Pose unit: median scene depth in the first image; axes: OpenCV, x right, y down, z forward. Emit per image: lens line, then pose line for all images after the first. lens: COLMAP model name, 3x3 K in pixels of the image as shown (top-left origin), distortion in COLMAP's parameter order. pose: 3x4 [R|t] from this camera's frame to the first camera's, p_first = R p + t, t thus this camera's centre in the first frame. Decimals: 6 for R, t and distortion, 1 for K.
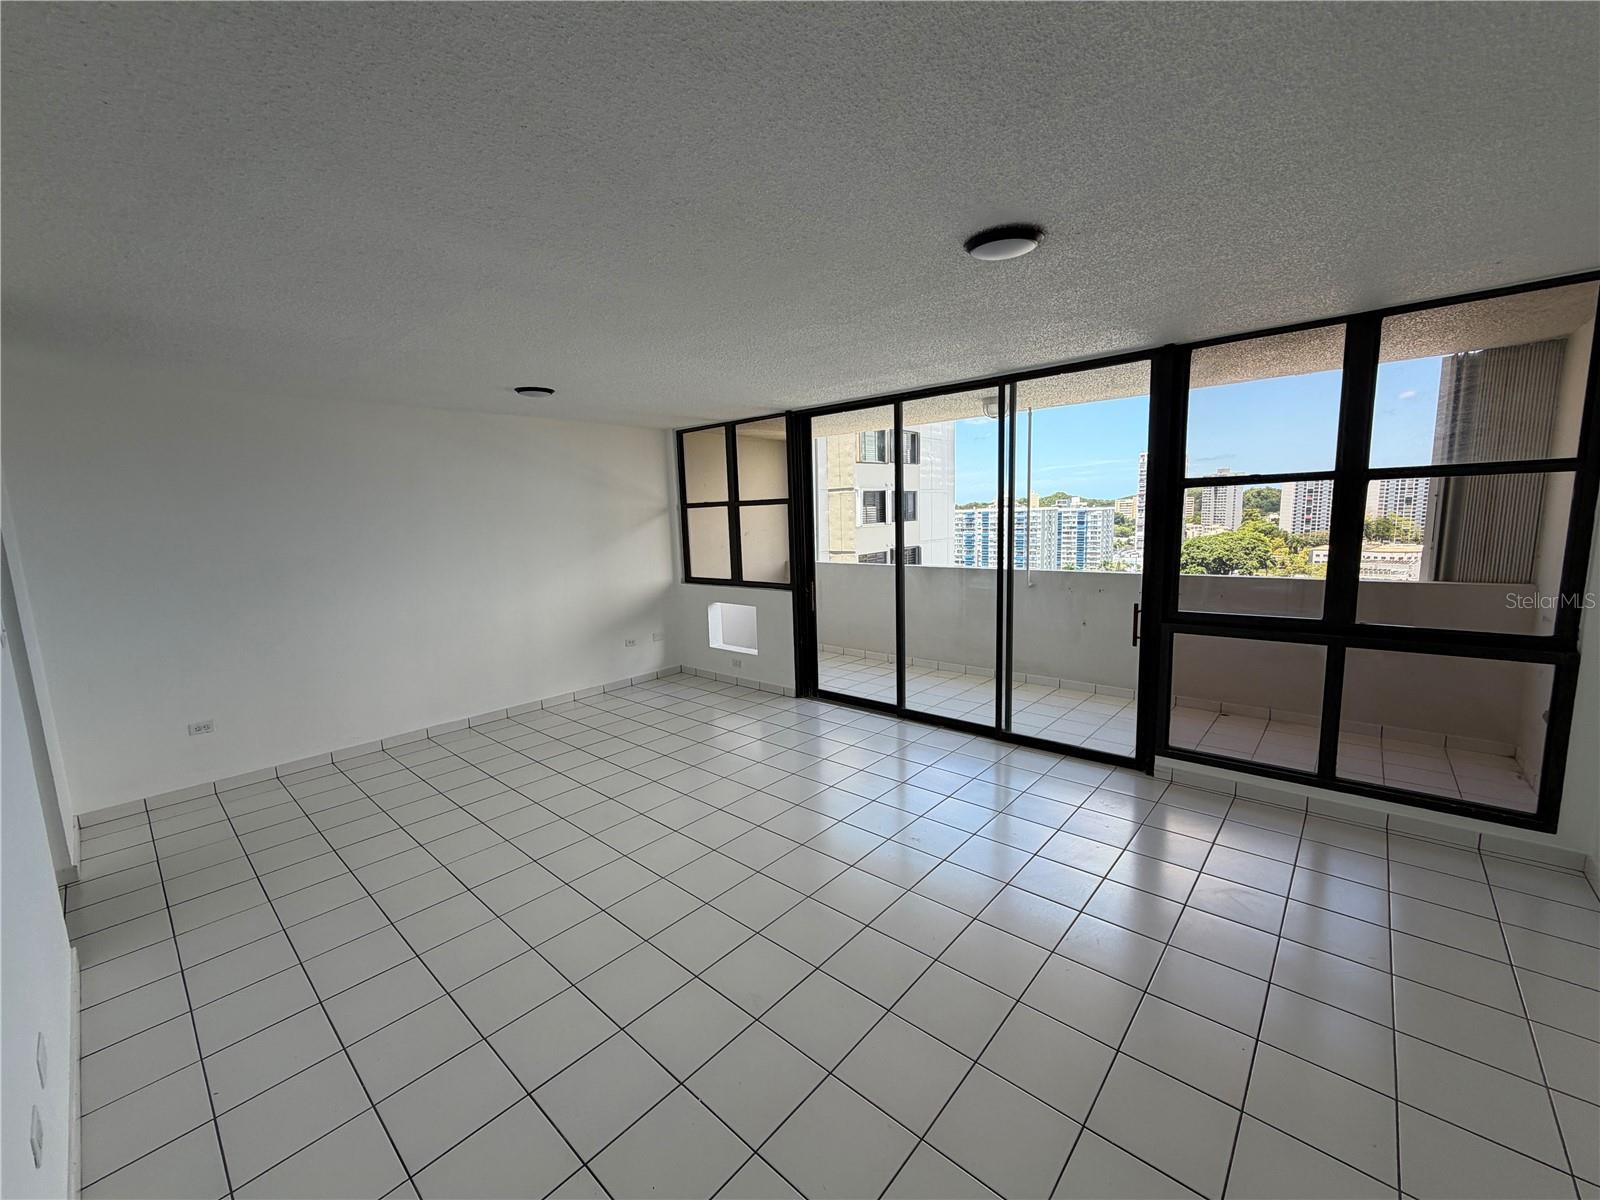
lens RADIAL K [[638.4, 0, 801.8], [0, 638.4, 598.3], [0, 0, 1]] dist [0.010993, 0.000232]
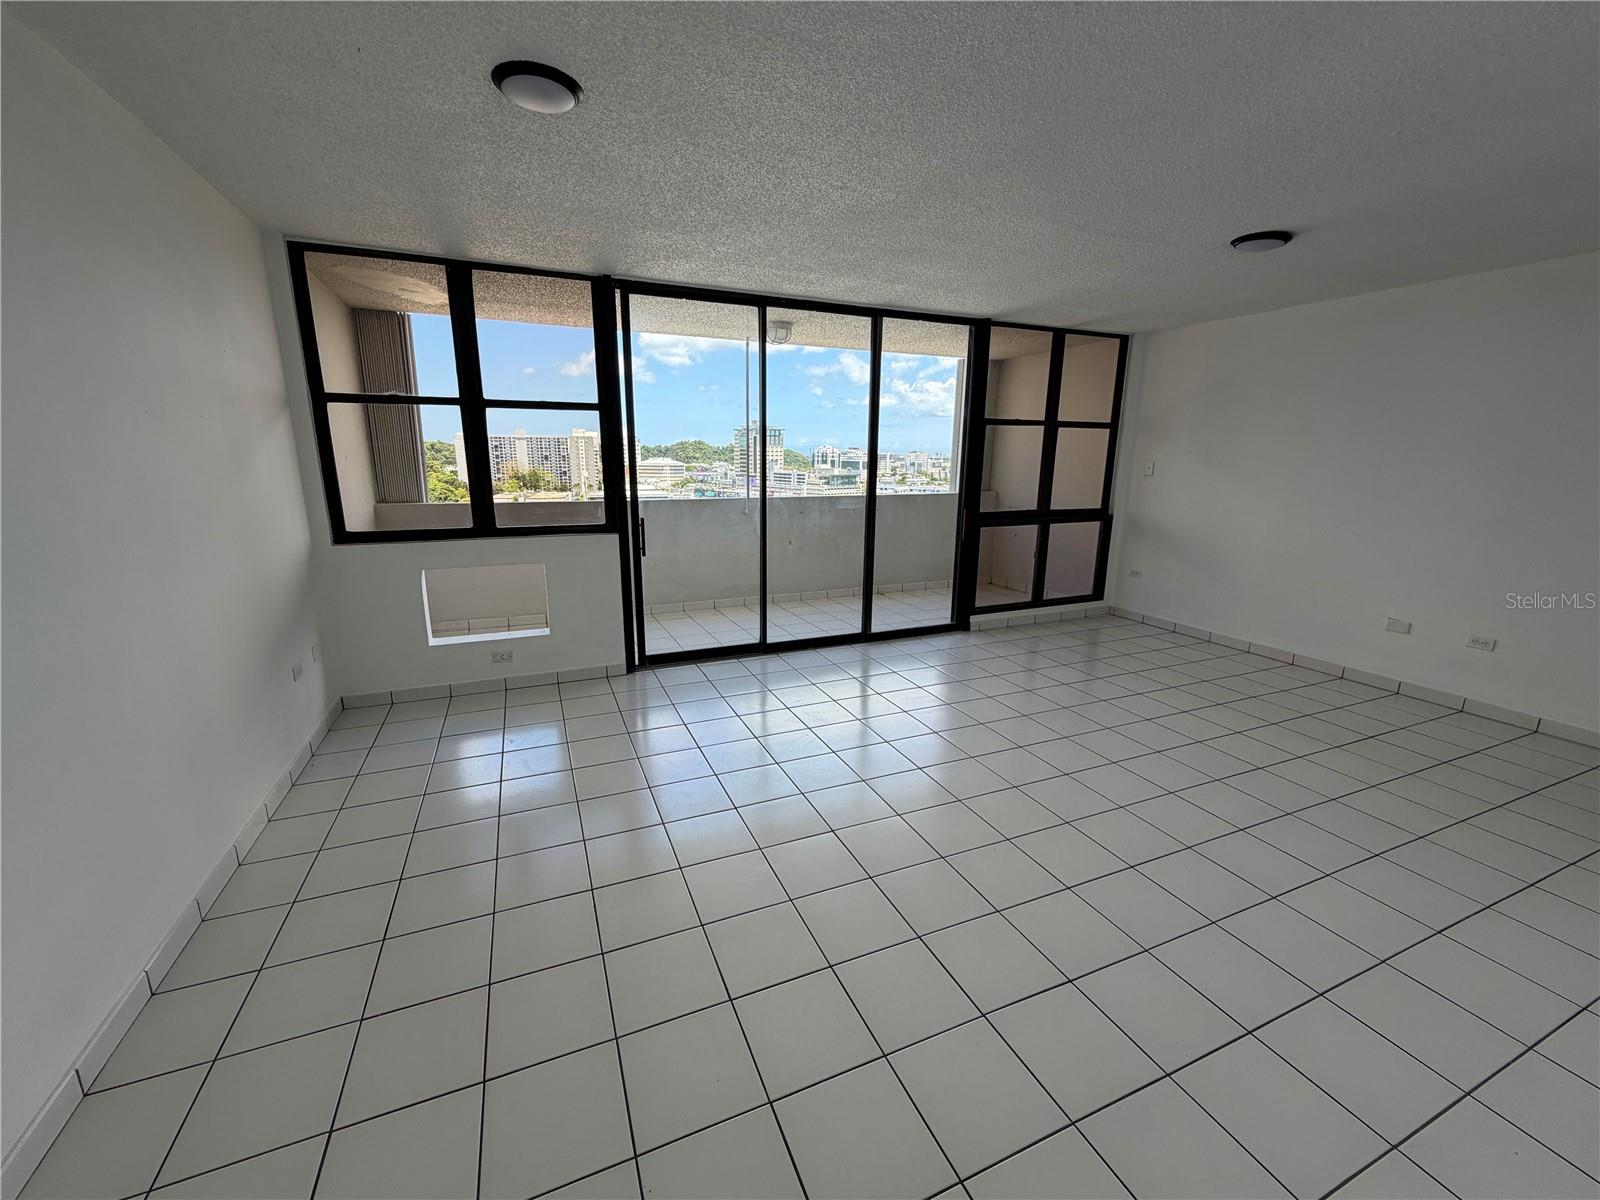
lens RADIAL K [[638.4, 0, 795.2], [0, 638.4, 599.6], [0, 0, 1]] dist [0.010993, 0.000232]
pose [[0.432605, -0.167281, 0.885929, -0.648657], [0.099229, 0.985501, 0.137628, -0.018962], [-0.896106, 0.028371, 0.442932, 0.533831]]
